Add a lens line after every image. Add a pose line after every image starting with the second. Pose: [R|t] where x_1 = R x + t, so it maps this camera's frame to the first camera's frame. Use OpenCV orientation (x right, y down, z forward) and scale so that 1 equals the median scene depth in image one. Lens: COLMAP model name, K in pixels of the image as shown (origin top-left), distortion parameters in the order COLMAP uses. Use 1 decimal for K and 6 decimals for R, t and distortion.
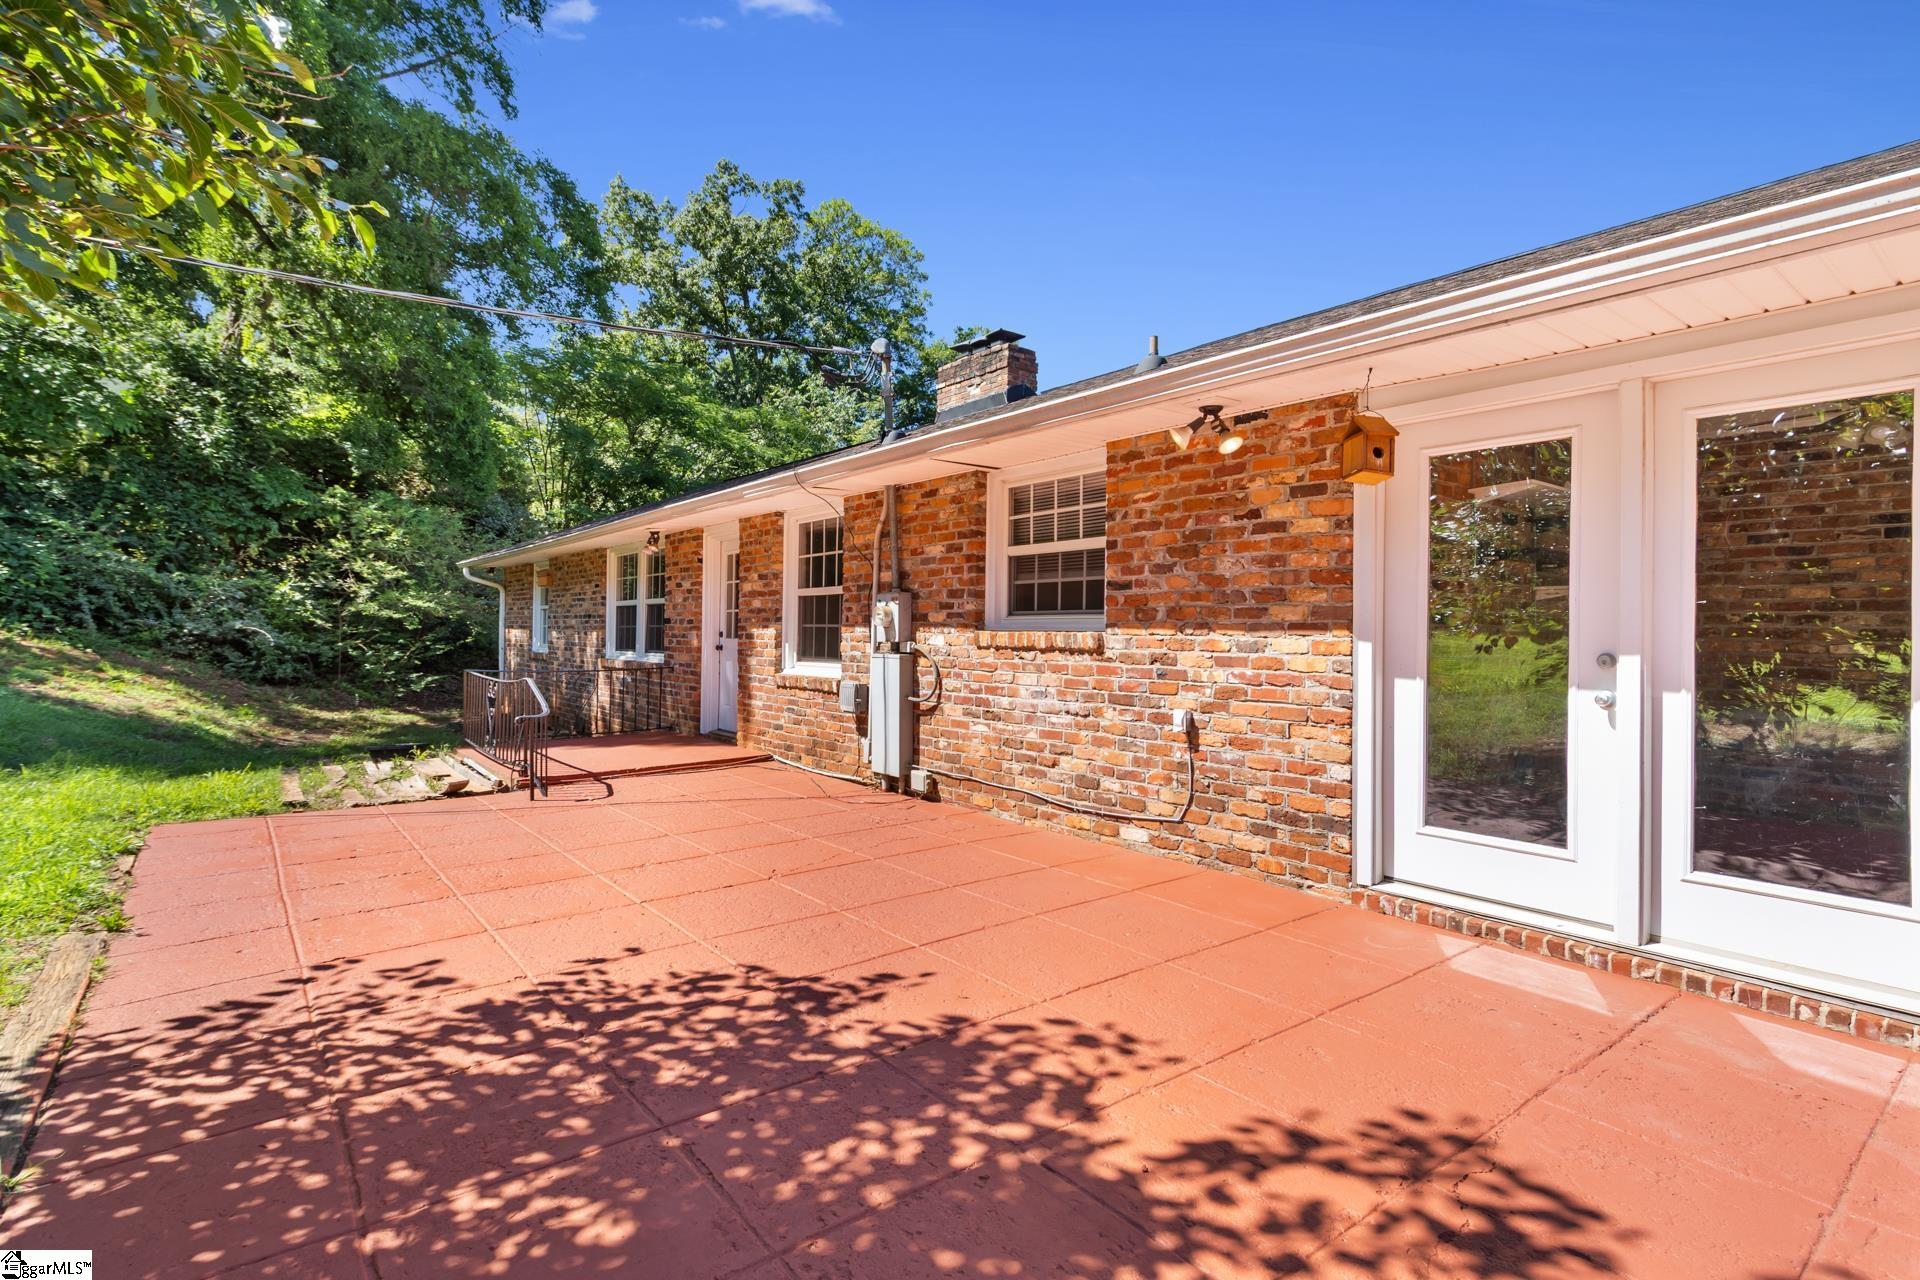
lens RADIAL K [[920.3, 0, 956.3], [0, 920.3, 630.5], [0, 0, 1]] dist [0.000195, -0.000054]
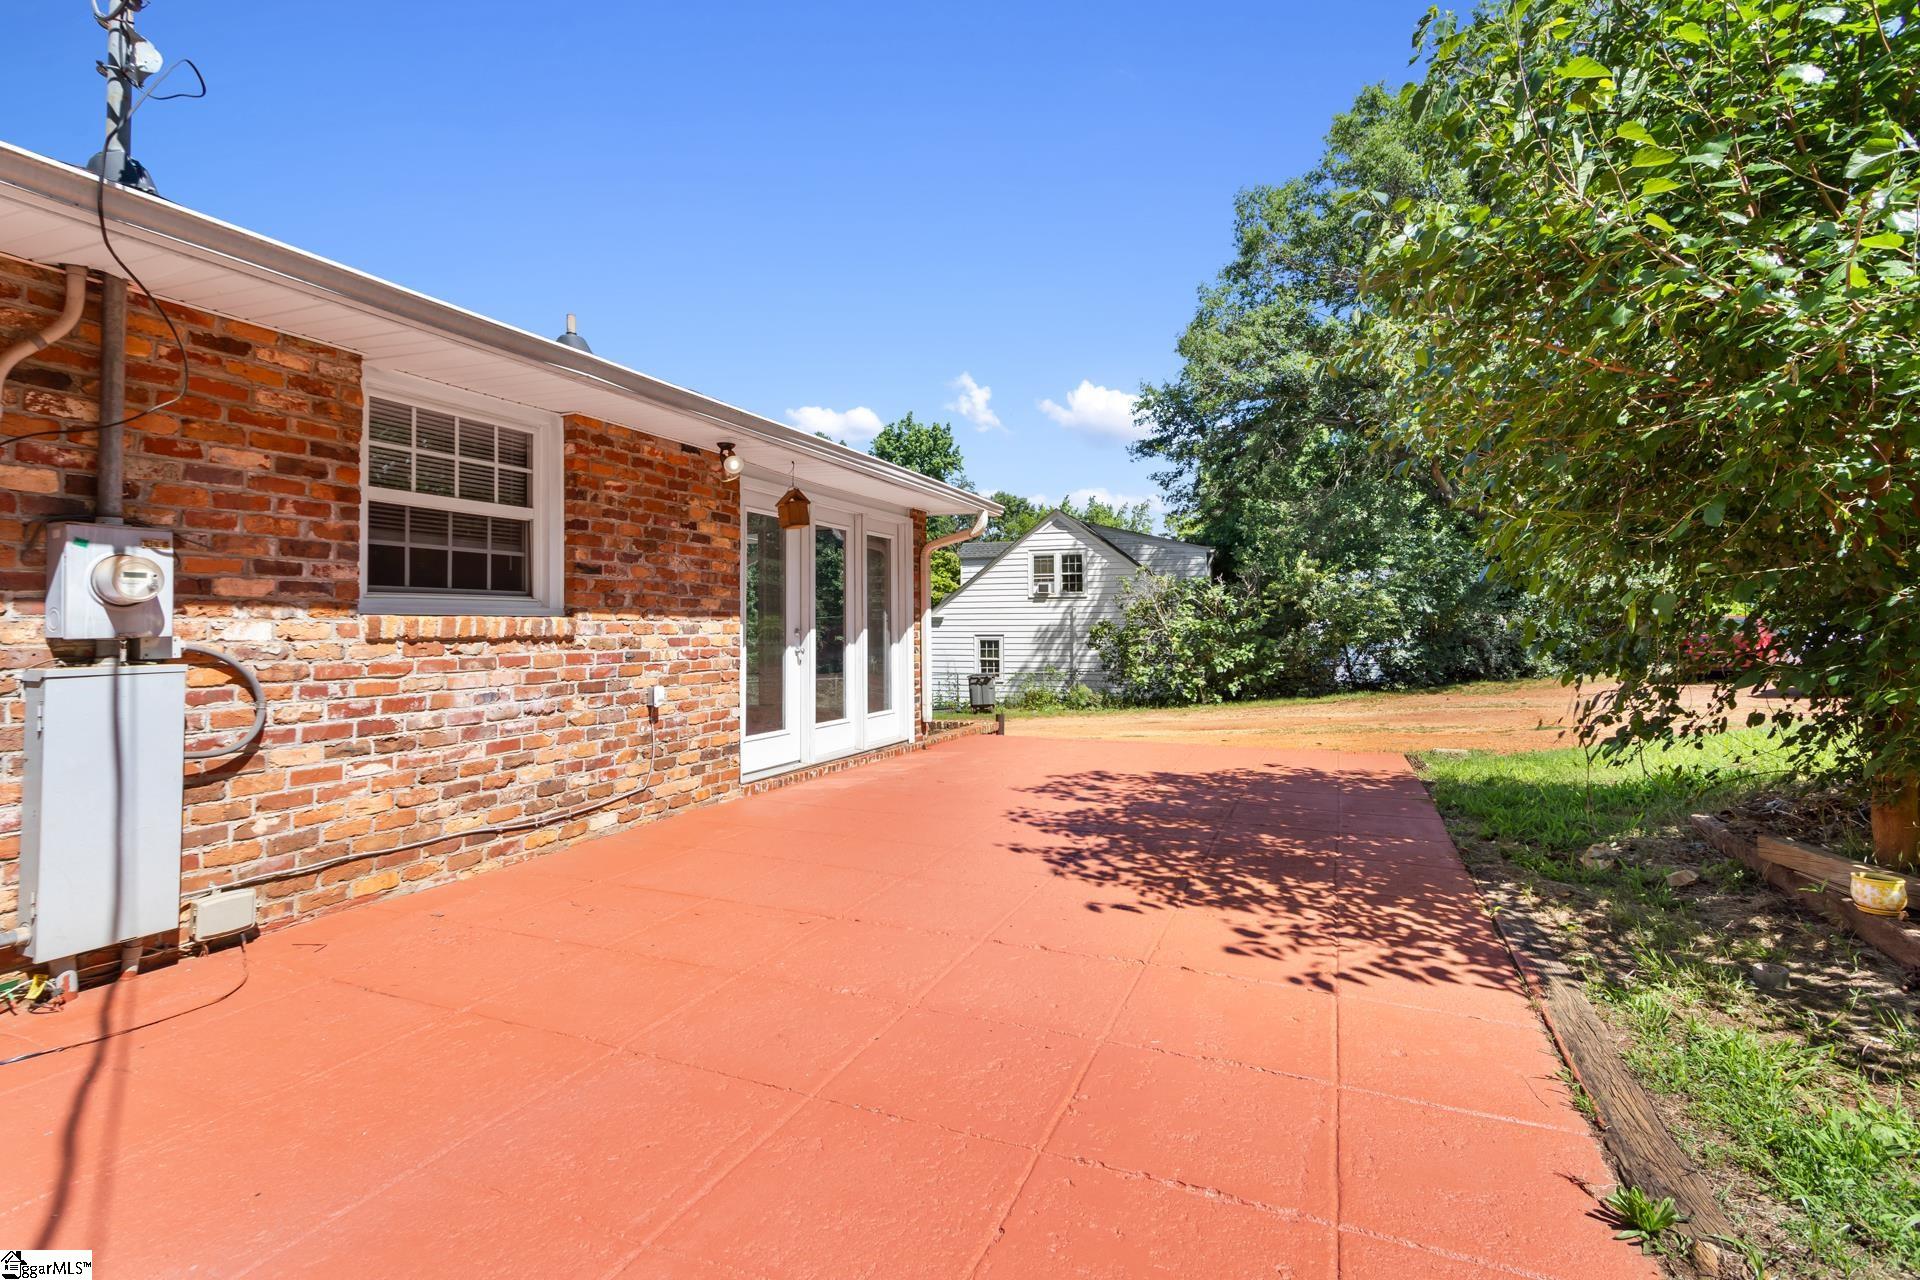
lens RADIAL K [[907.0, 0, 945.0], [0, 907.0, 596.1], [0, 0, 1]] dist [-0.013771, 0.000277]
pose [[-0.476470, 0.019377, 0.878977, -0.735715], [-0.006032, 0.999662, -0.025308, 0.001071], [-0.879170, -0.017360, -0.476192, 0.995024]]
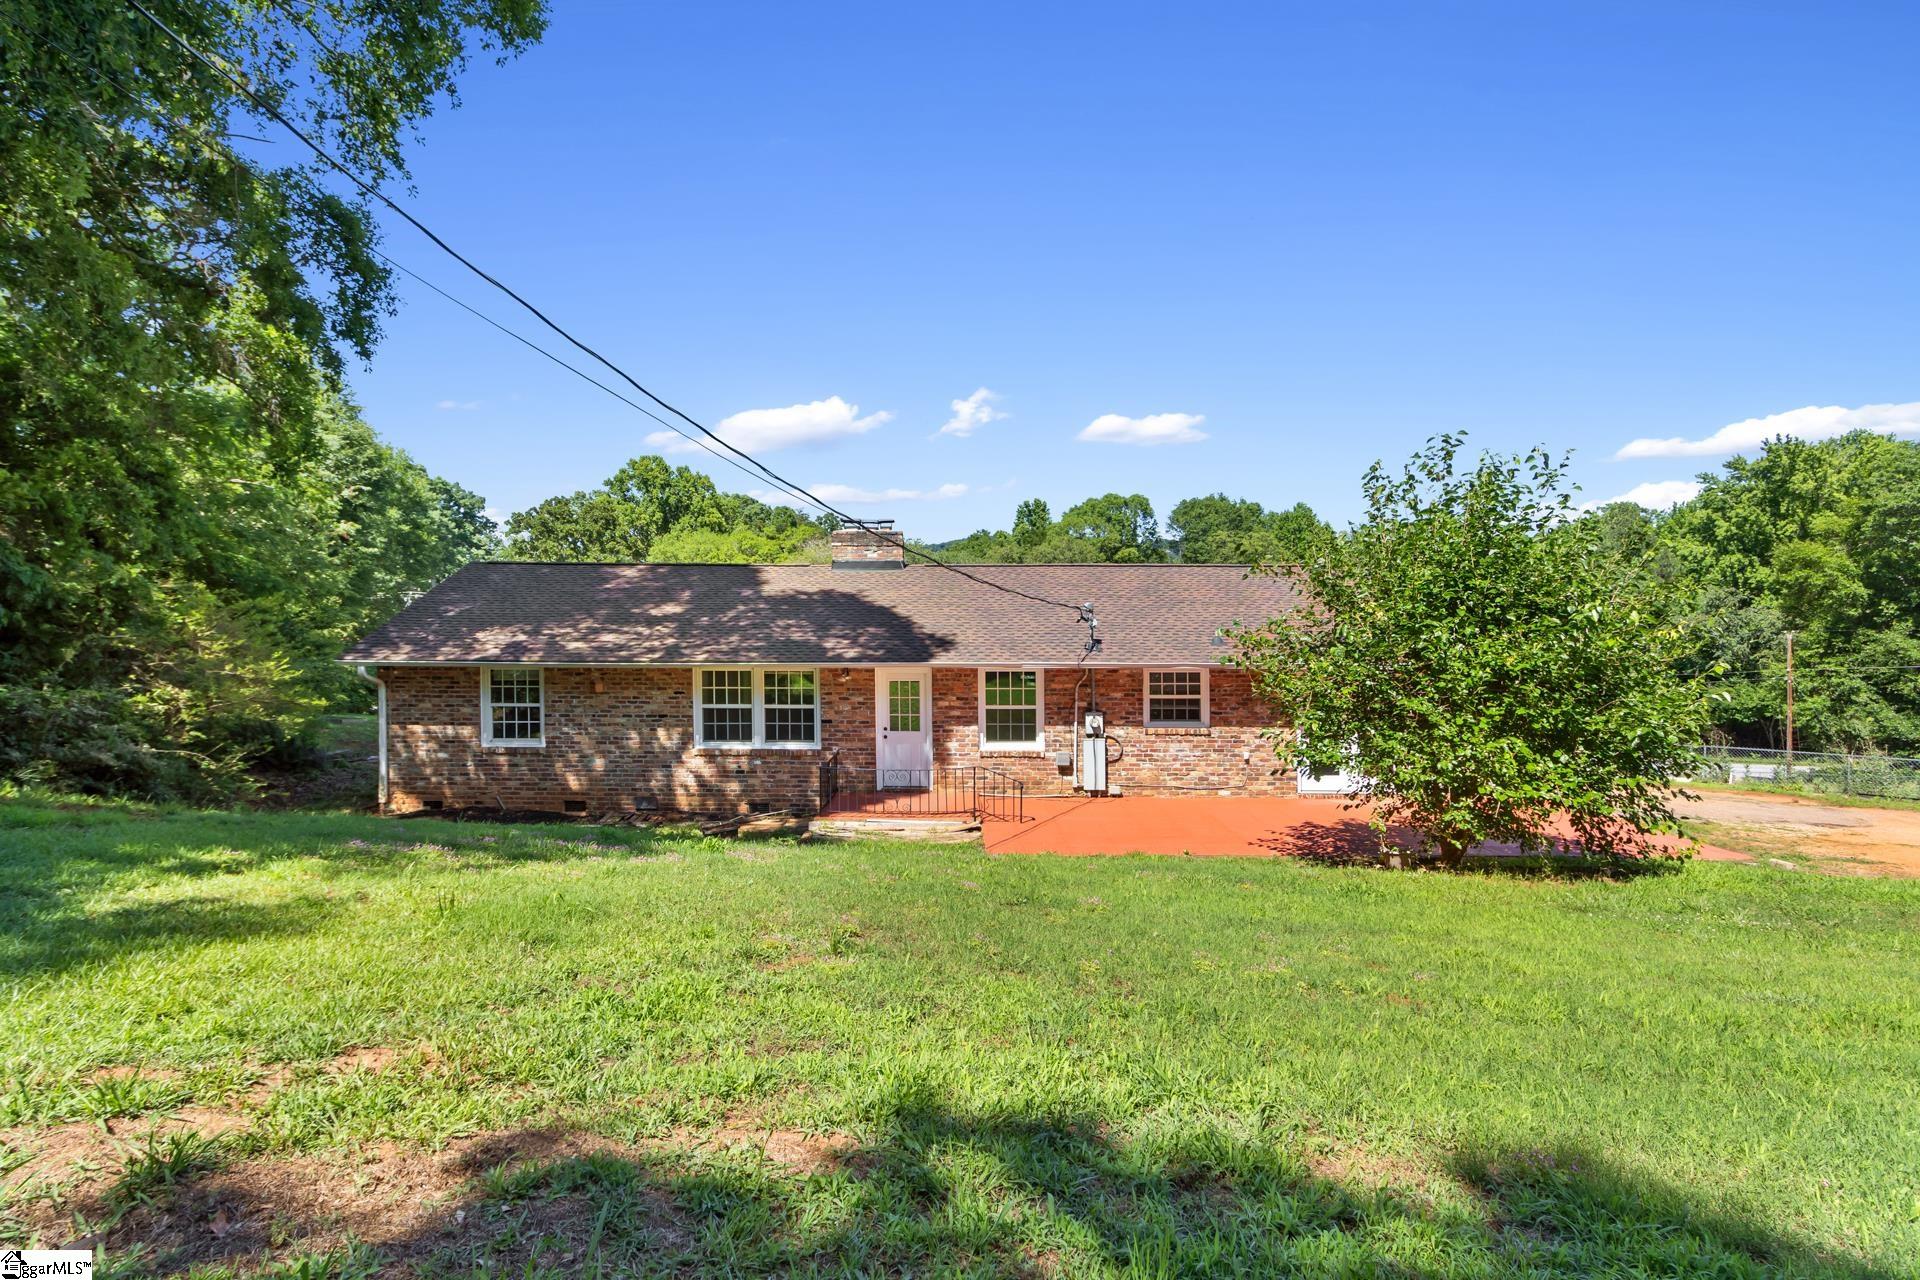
lens RADIAL K [[1010.0, 0, 910.4], [0, 1010.0, 642.8], [0, 0, 1]] dist [0.009981, 0.000331]
pose [[0.645020, -0.017591, 0.763963, -2.705735], [0.002629, 0.999780, 0.020801, -0.315742], [-0.764161, -0.011408, 0.644925, -0.344965]]
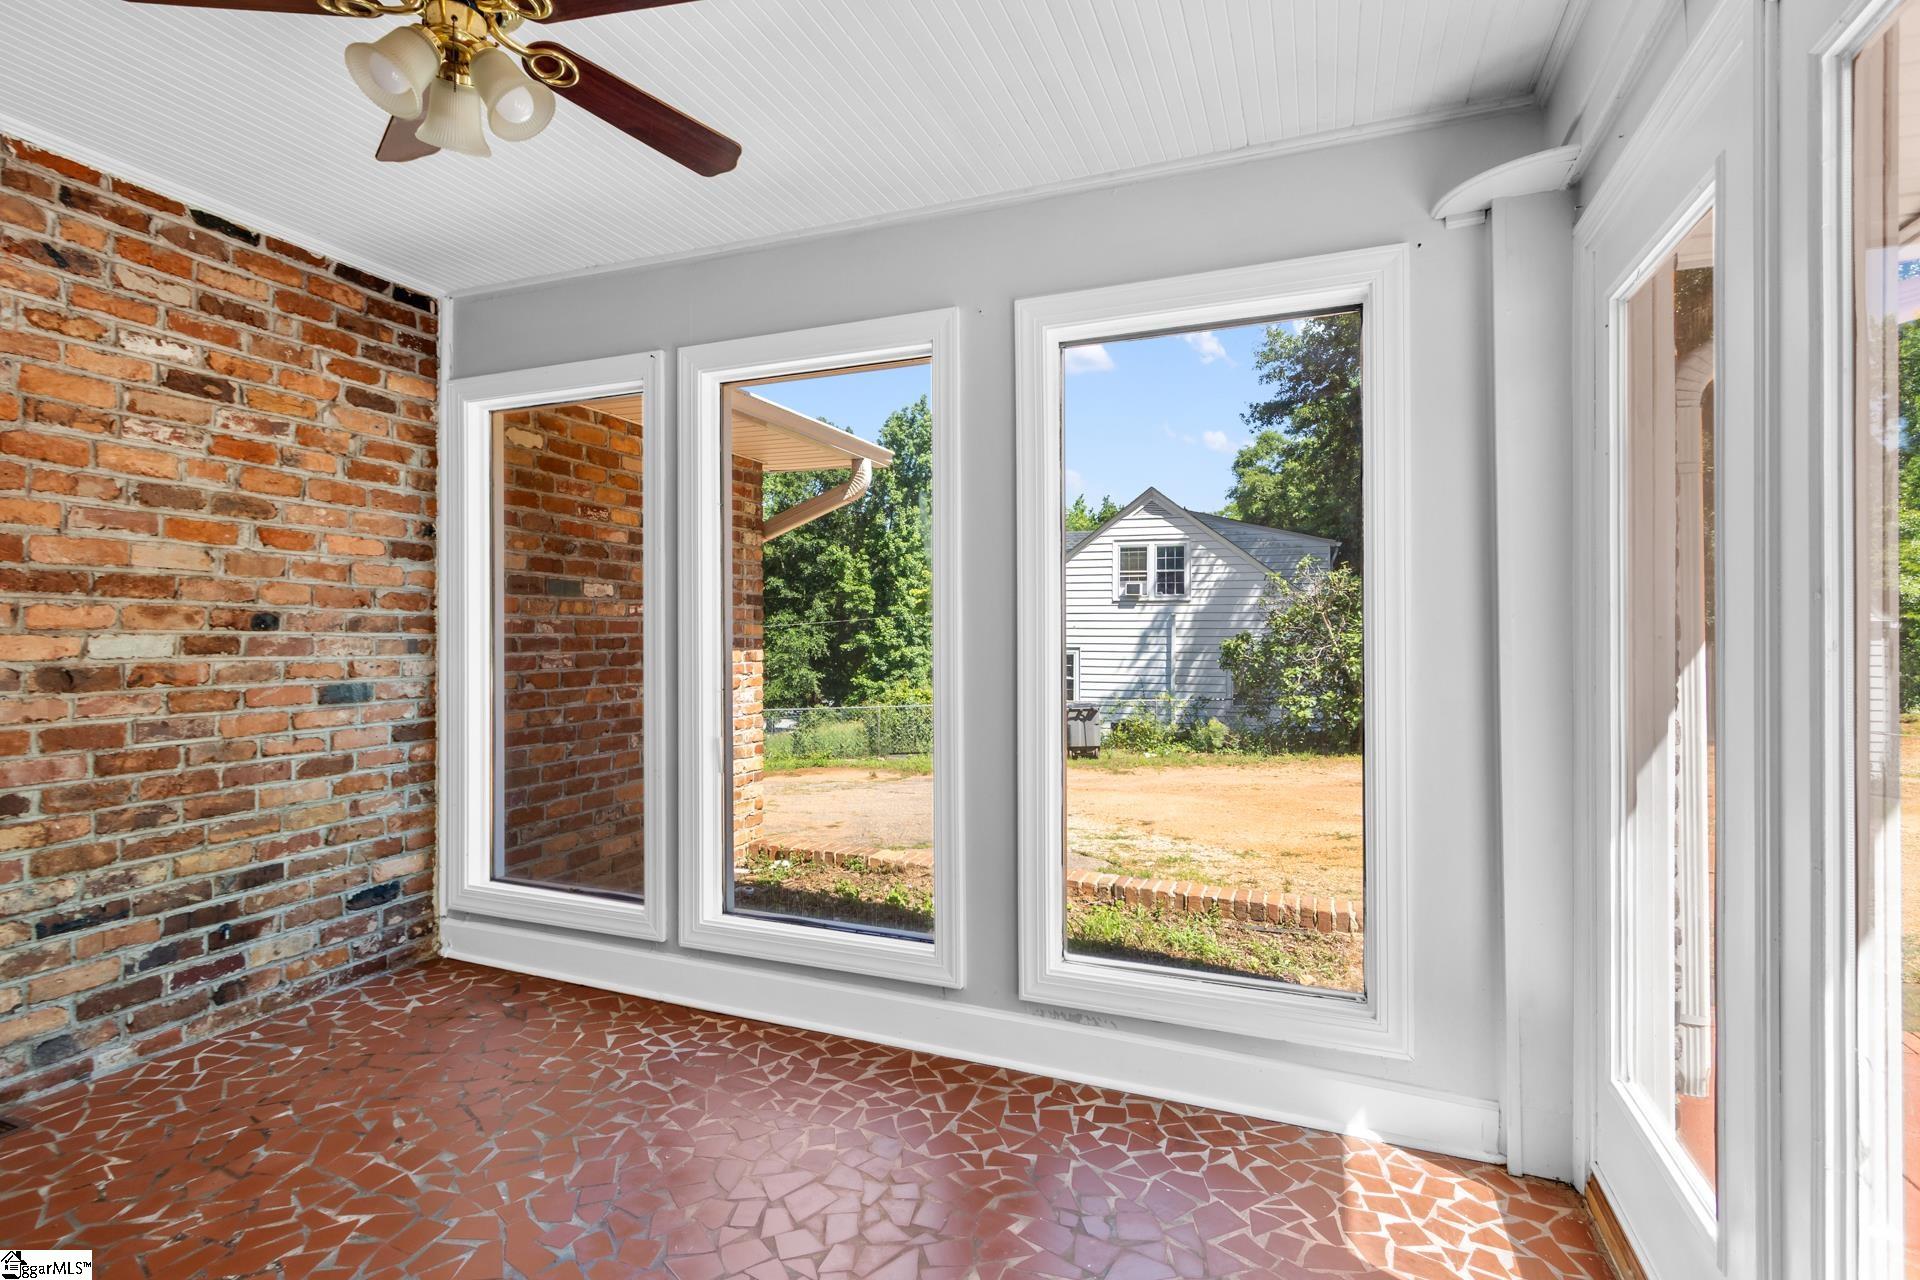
lens RADIAL K [[902.7, 0, 954.2], [0, 902.7, 630.9], [0, 0, 1]] dist [0.001486, -0.000810]
pose [[-0.496616, -0.012737, 0.867877, 0.450108], [-0.013552, 0.999884, 0.006919, -0.010166], [-0.867865, -0.008326, -0.496731, 0.730030]]
